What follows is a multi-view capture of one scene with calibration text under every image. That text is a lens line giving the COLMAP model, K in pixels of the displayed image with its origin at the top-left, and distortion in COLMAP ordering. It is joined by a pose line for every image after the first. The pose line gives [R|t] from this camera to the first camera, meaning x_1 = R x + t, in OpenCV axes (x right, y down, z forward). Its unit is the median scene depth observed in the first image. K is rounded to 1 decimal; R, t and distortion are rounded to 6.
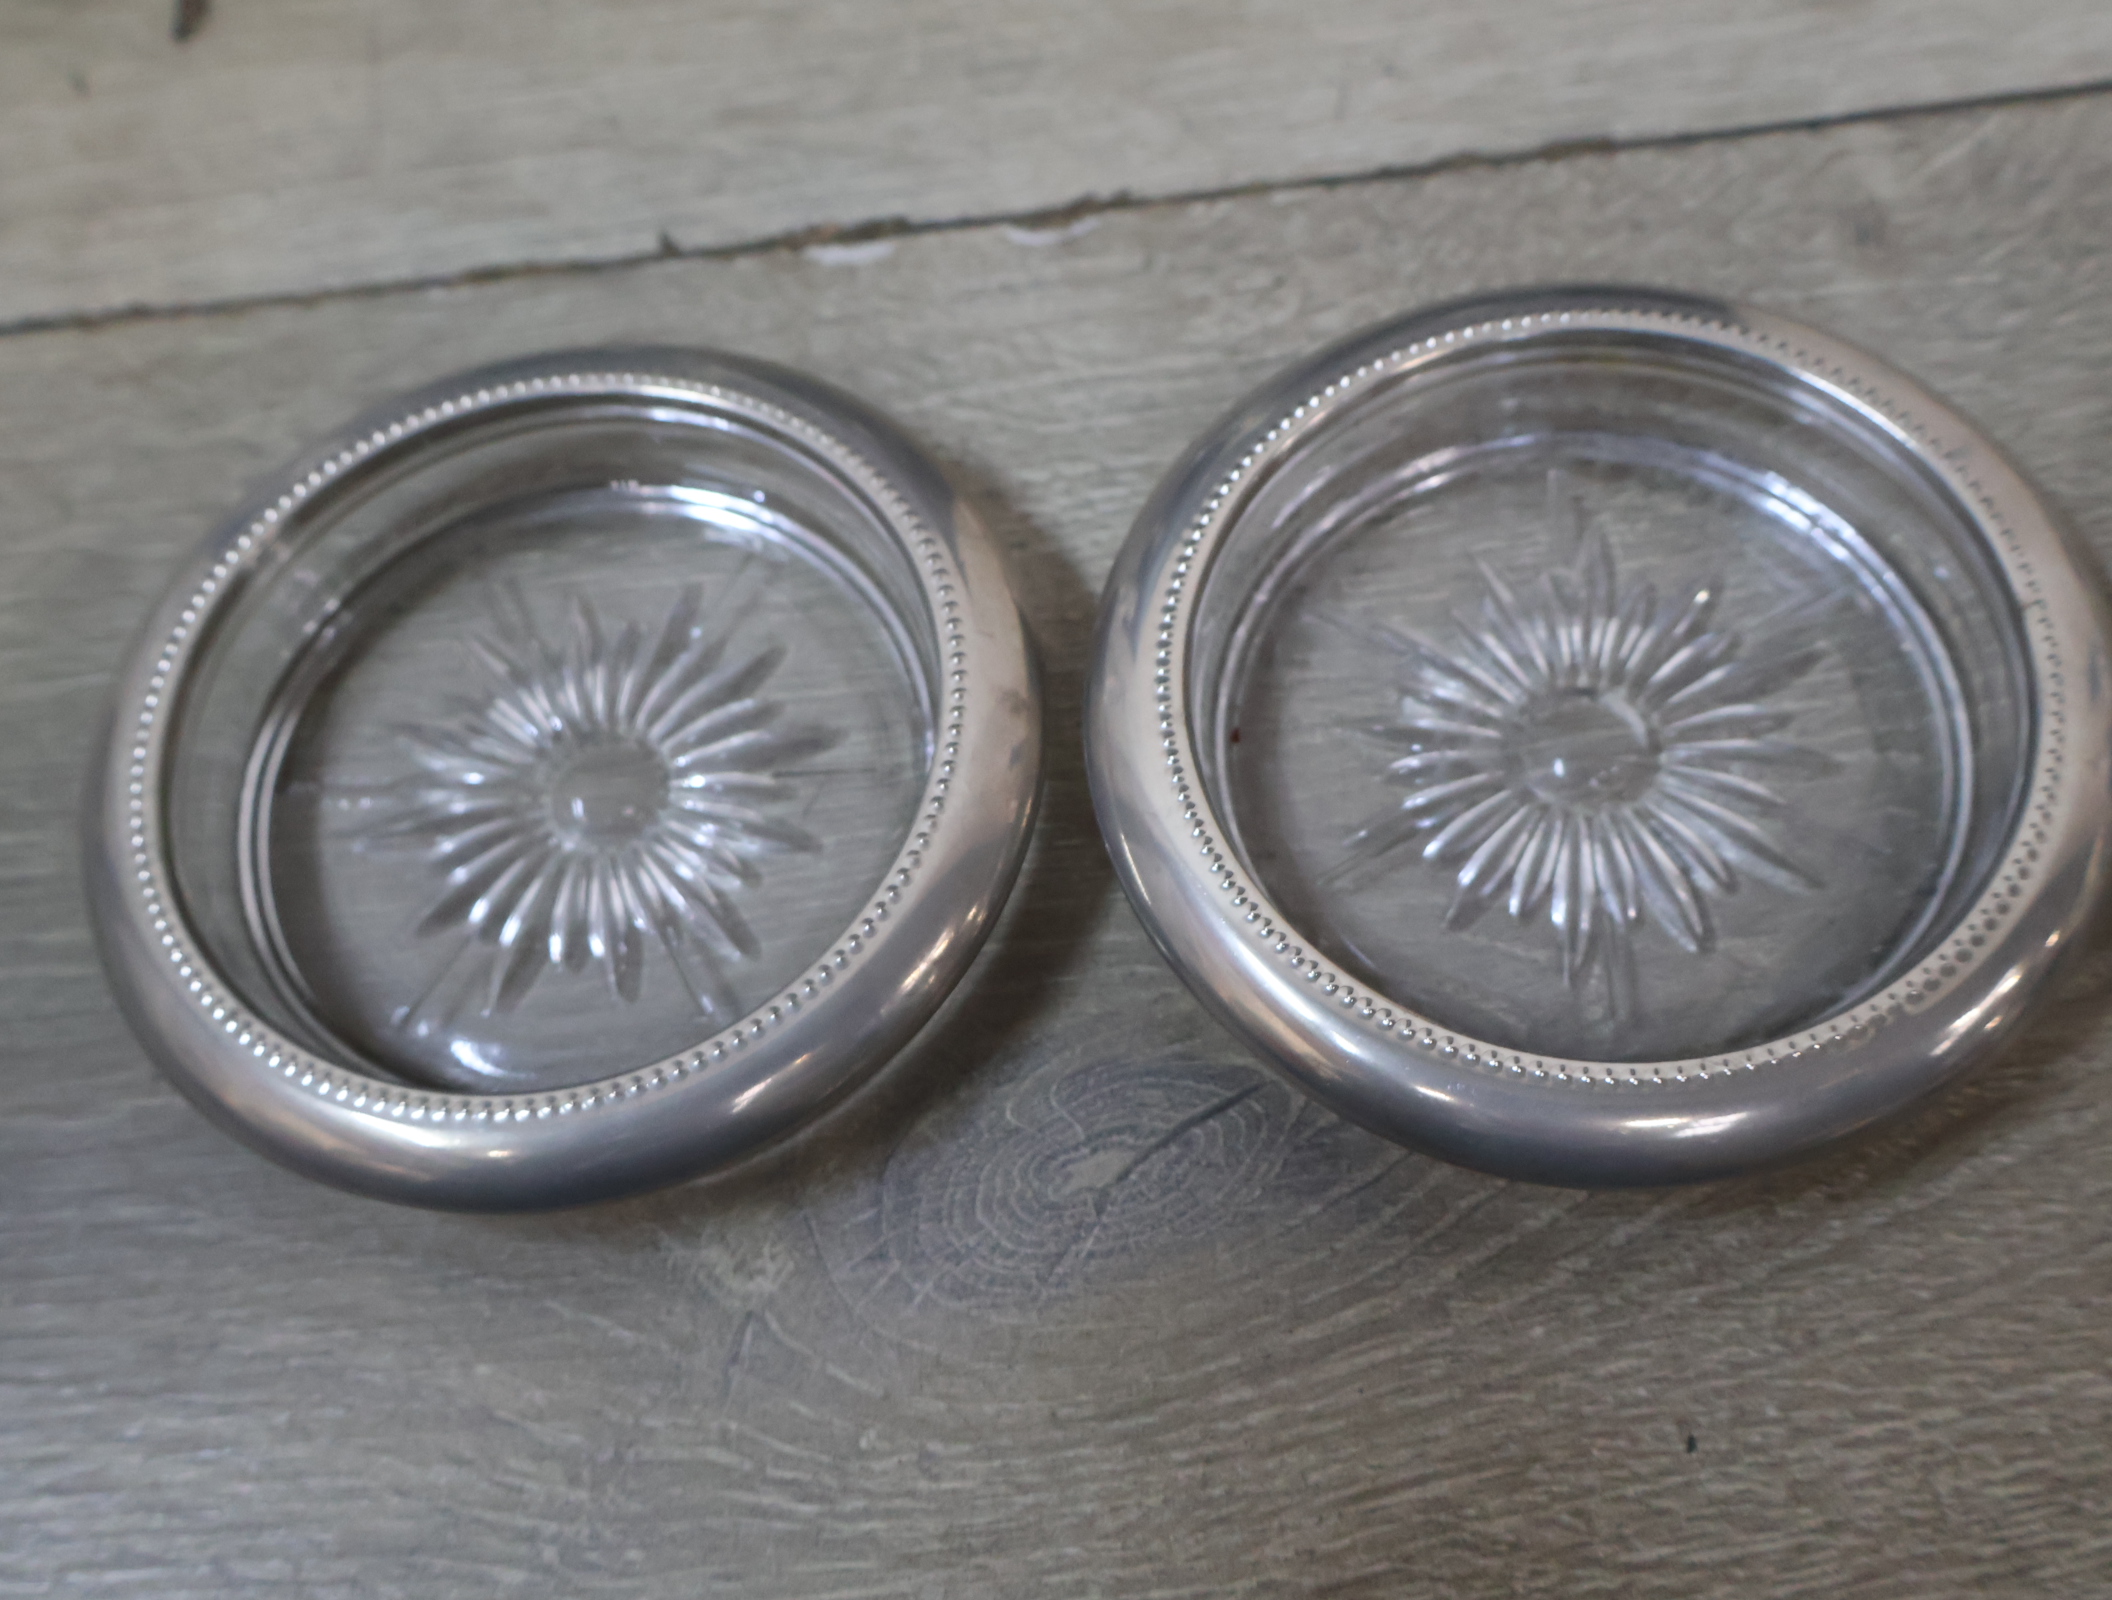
lens RADIAL K [[2339.3, 0, 1078.1], [0, 2339.3, 803.5], [0, 0, 1]] dist [0.006425, 0.000000]
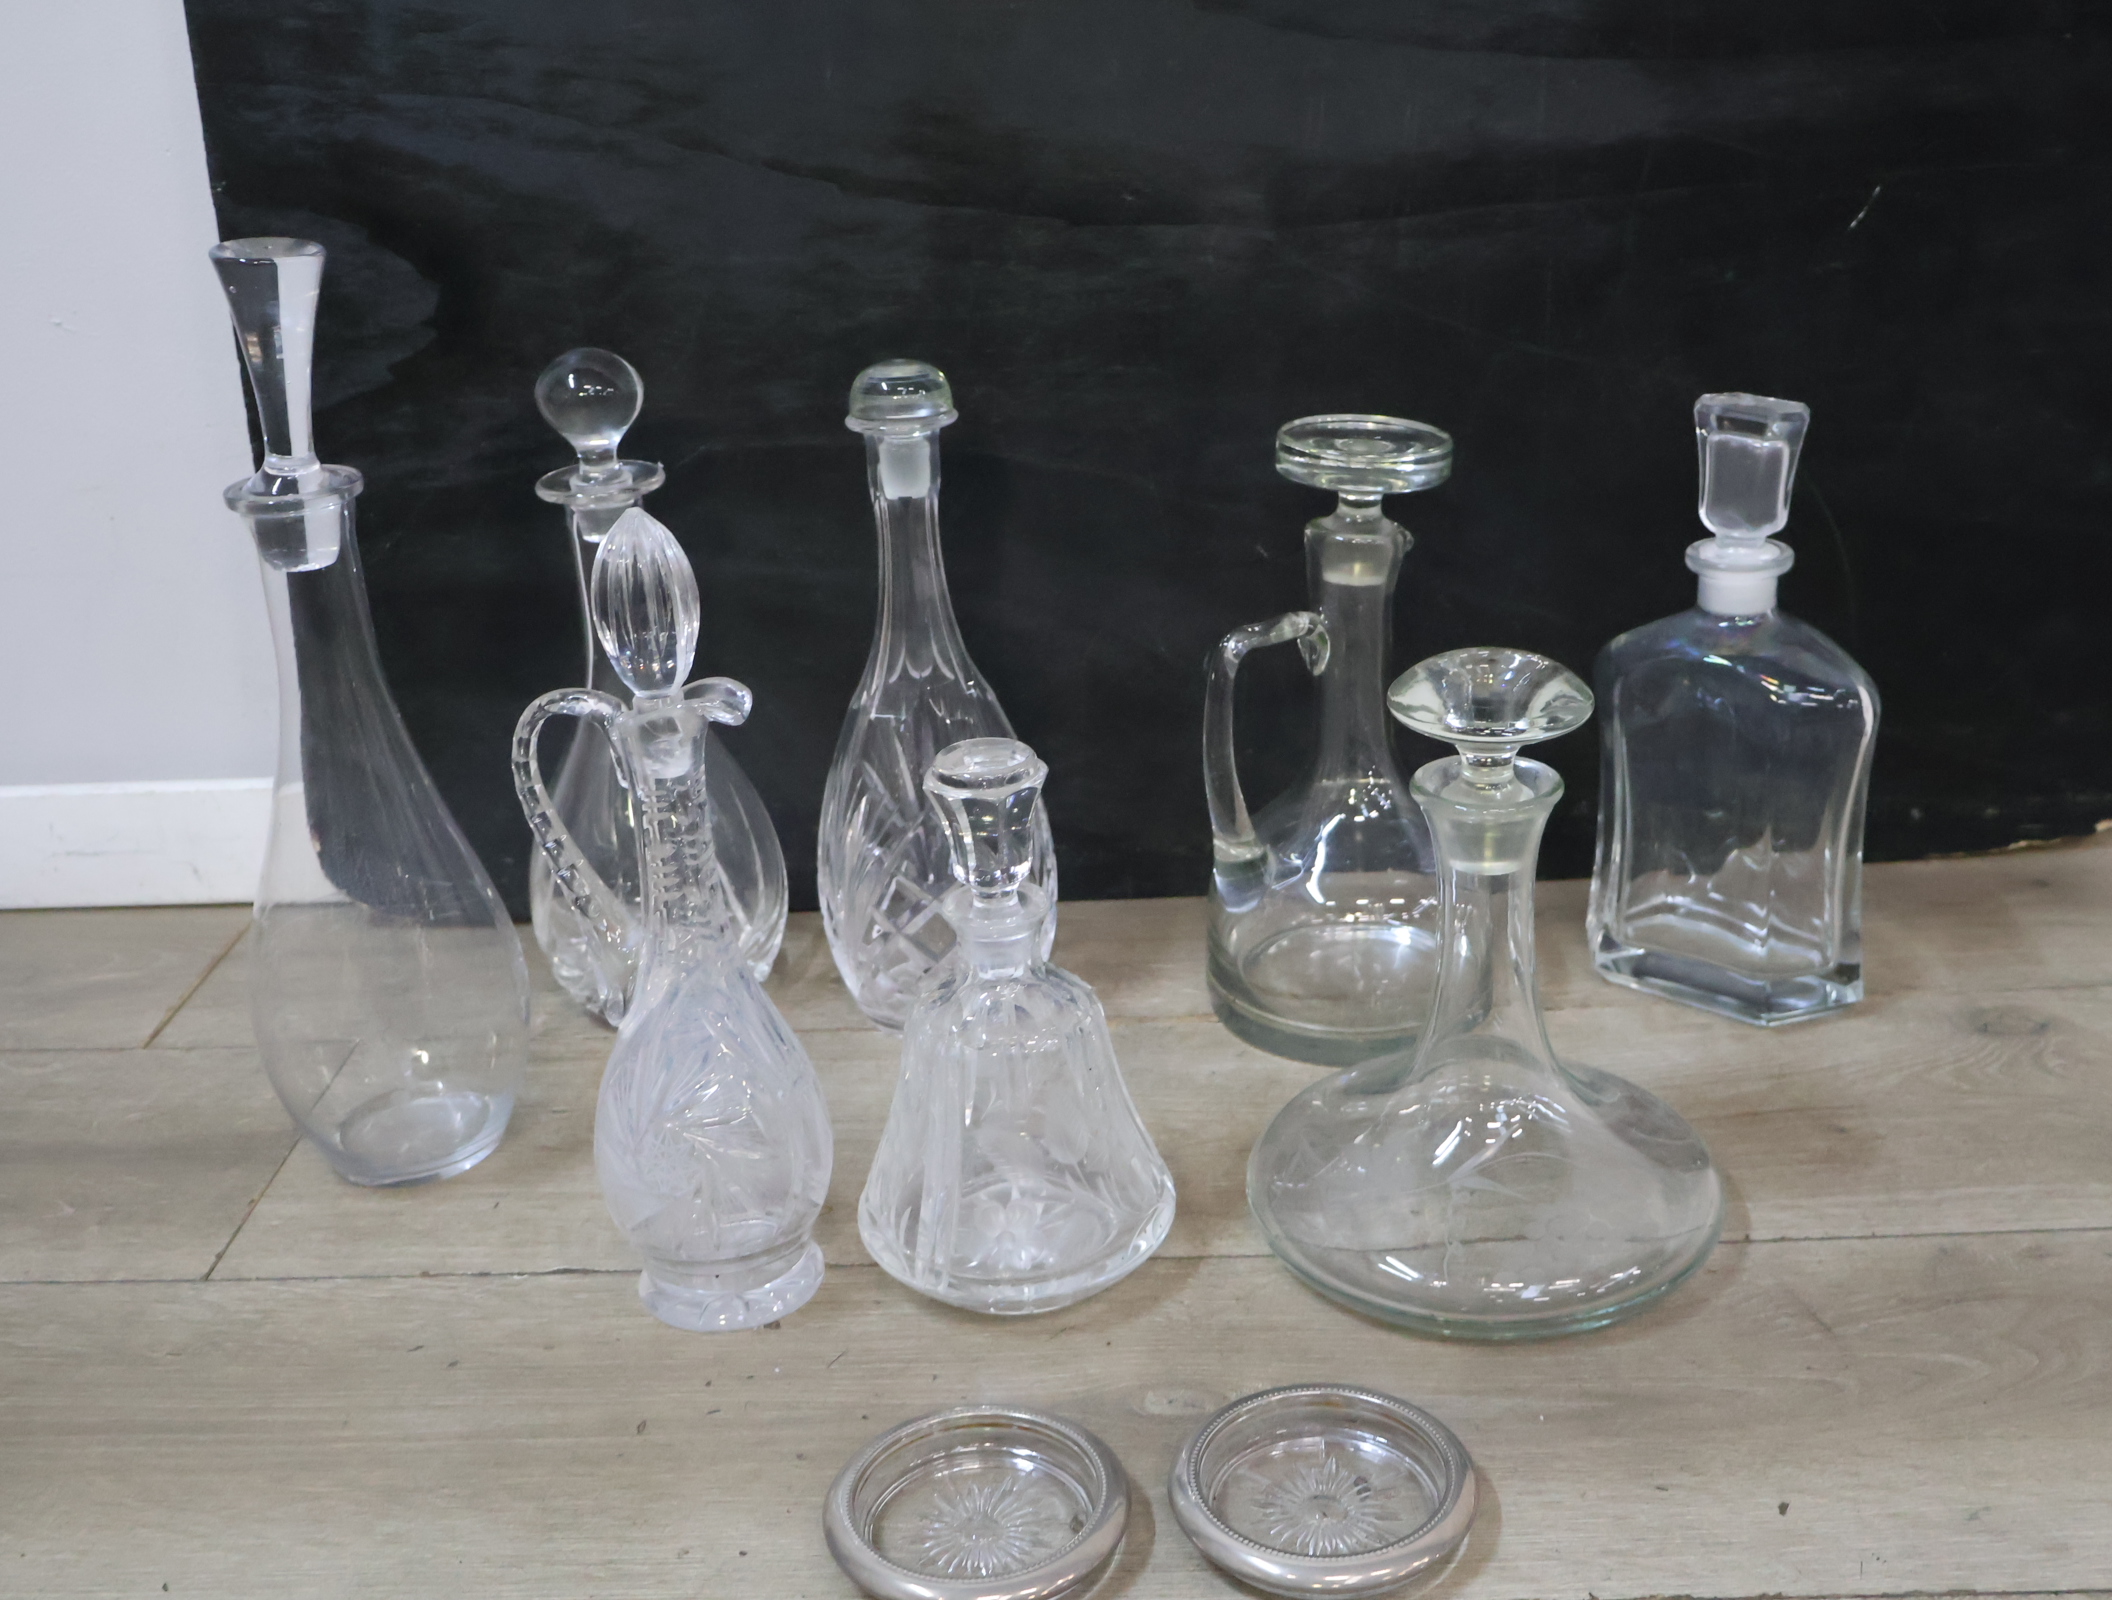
lens RADIAL K [[2339.3, 0, 1039.6], [0, 2339.3, 817.0], [0, 0, 1]] dist [0.006425, 0.000000]
pose [[0.994201, 0.071916, -0.079954, -0.637449], [-0.106299, 0.769761, -0.629420, 0.776758], [0.016280, 0.634269, 0.772941, -1.513105]]
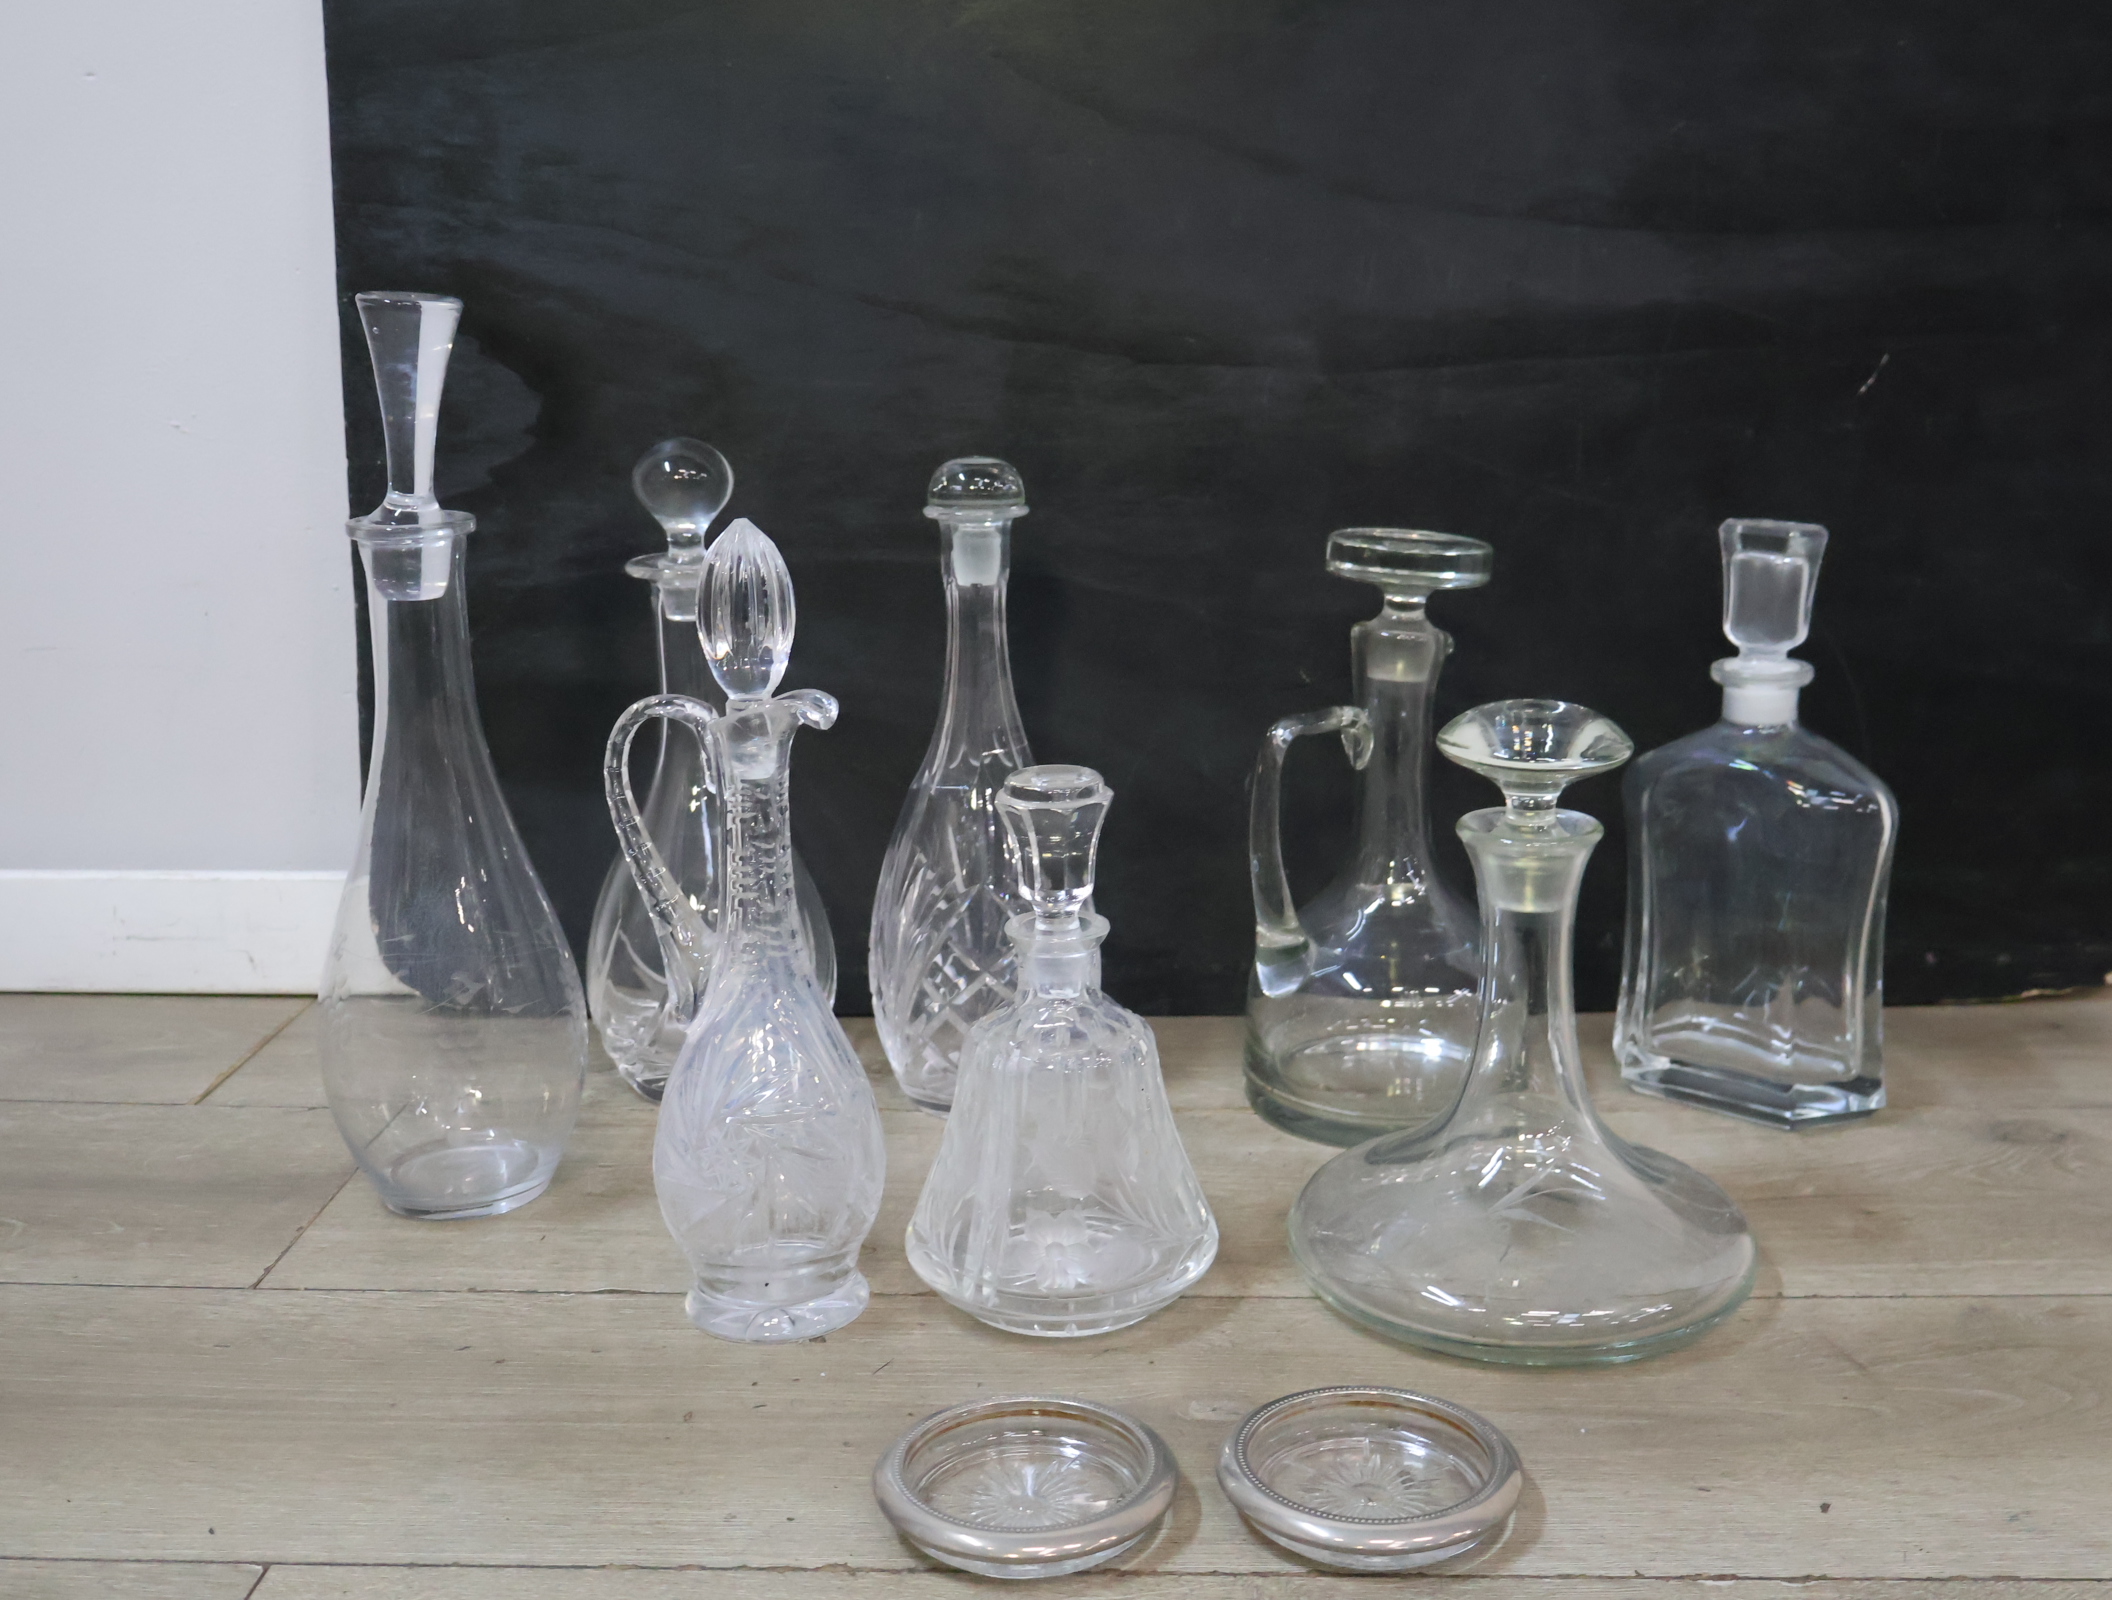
lens RADIAL K [[2339.3, 0, 1046.2], [0, 2339.3, 786.0], [0, 0, 1]] dist [0.006425, 0.000000]
pose [[0.991212, 0.099629, -0.087021, -0.687845], [-0.131169, 0.655080, -0.744087, 1.192132], [-0.017127, 0.748962, 0.662391, -1.326594]]
